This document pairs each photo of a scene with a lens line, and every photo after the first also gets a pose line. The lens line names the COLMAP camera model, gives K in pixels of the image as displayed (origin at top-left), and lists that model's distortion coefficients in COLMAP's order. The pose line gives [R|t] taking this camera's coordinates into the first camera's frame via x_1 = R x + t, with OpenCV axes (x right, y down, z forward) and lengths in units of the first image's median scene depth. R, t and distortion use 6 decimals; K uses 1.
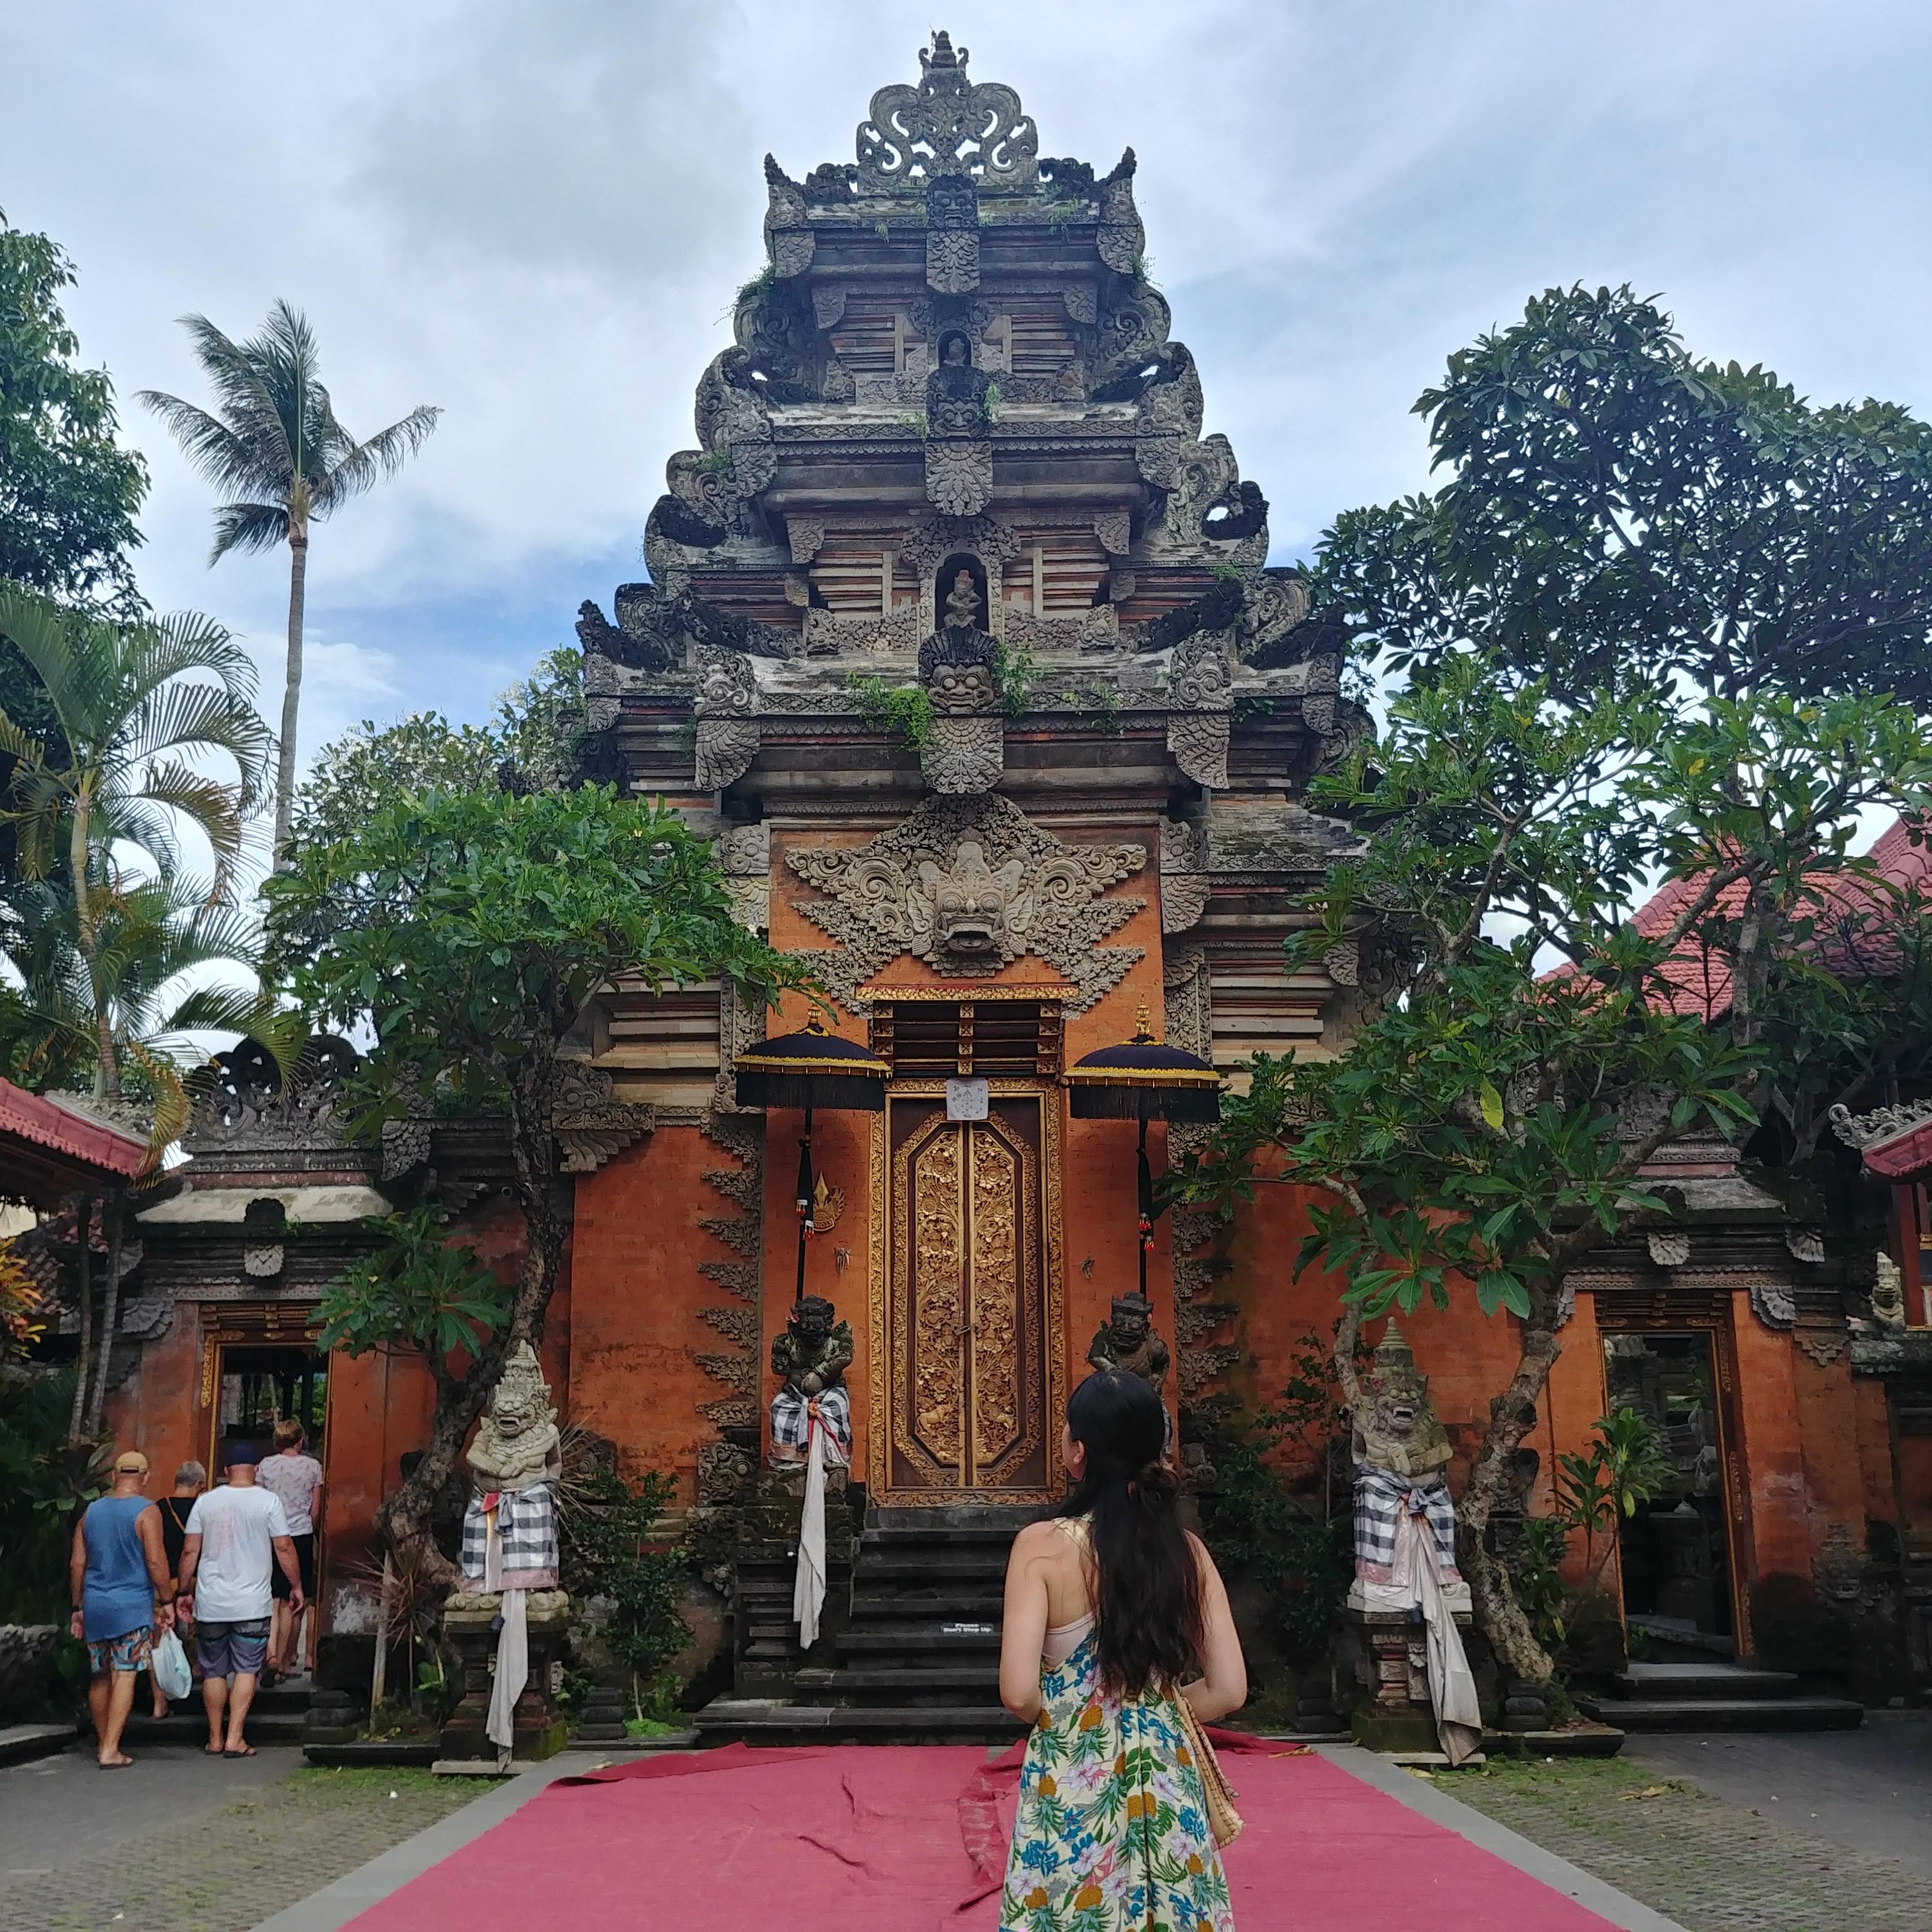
lens RADIAL K [[2219.5, 0, 966.0], [0, 2219.5, 966.0], [0, 0, 1]] dist [0.103709, -0.423242]
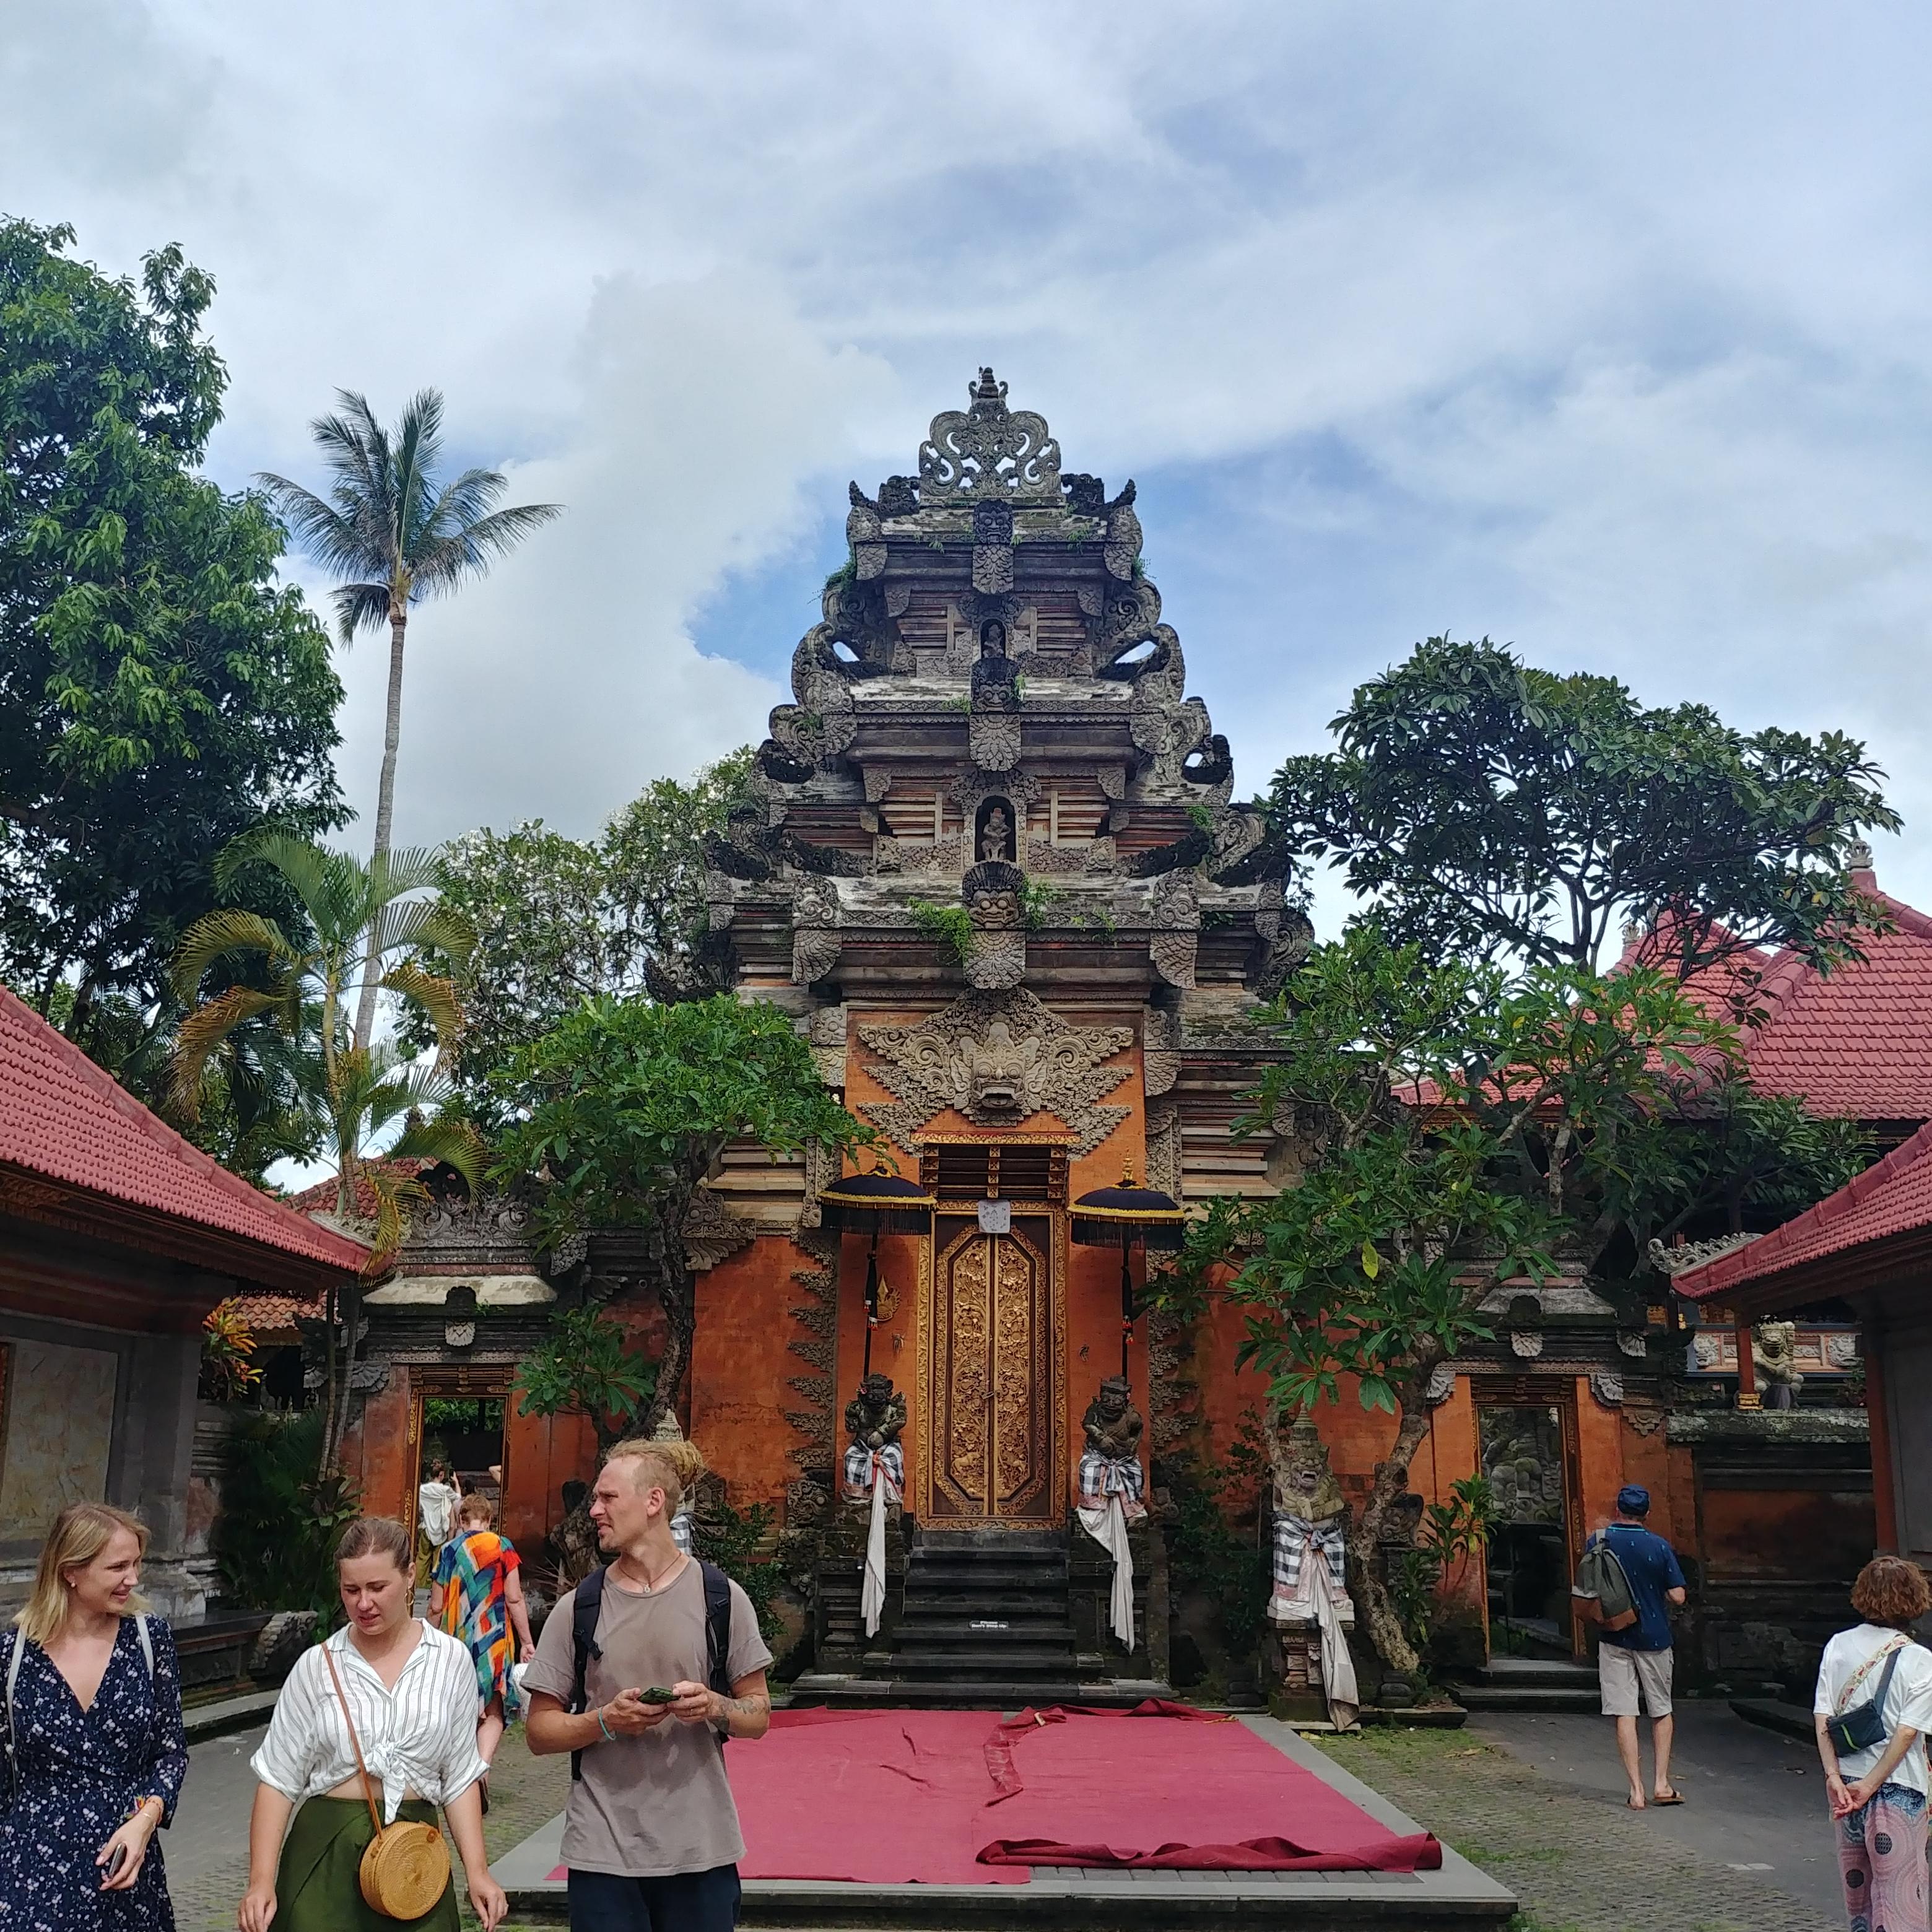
lens RADIAL K [[2355.4, 0, 960.3], [0, 2355.4, 895.6], [0, 0, 1]] dist [0.142126, -0.665256]
pose [[0.999801, 0.015478, -0.012599, -0.004817], [-0.015461, 0.999879, 0.001442, -0.132697], [0.012620, -0.001247, 0.999920, -0.395160]]
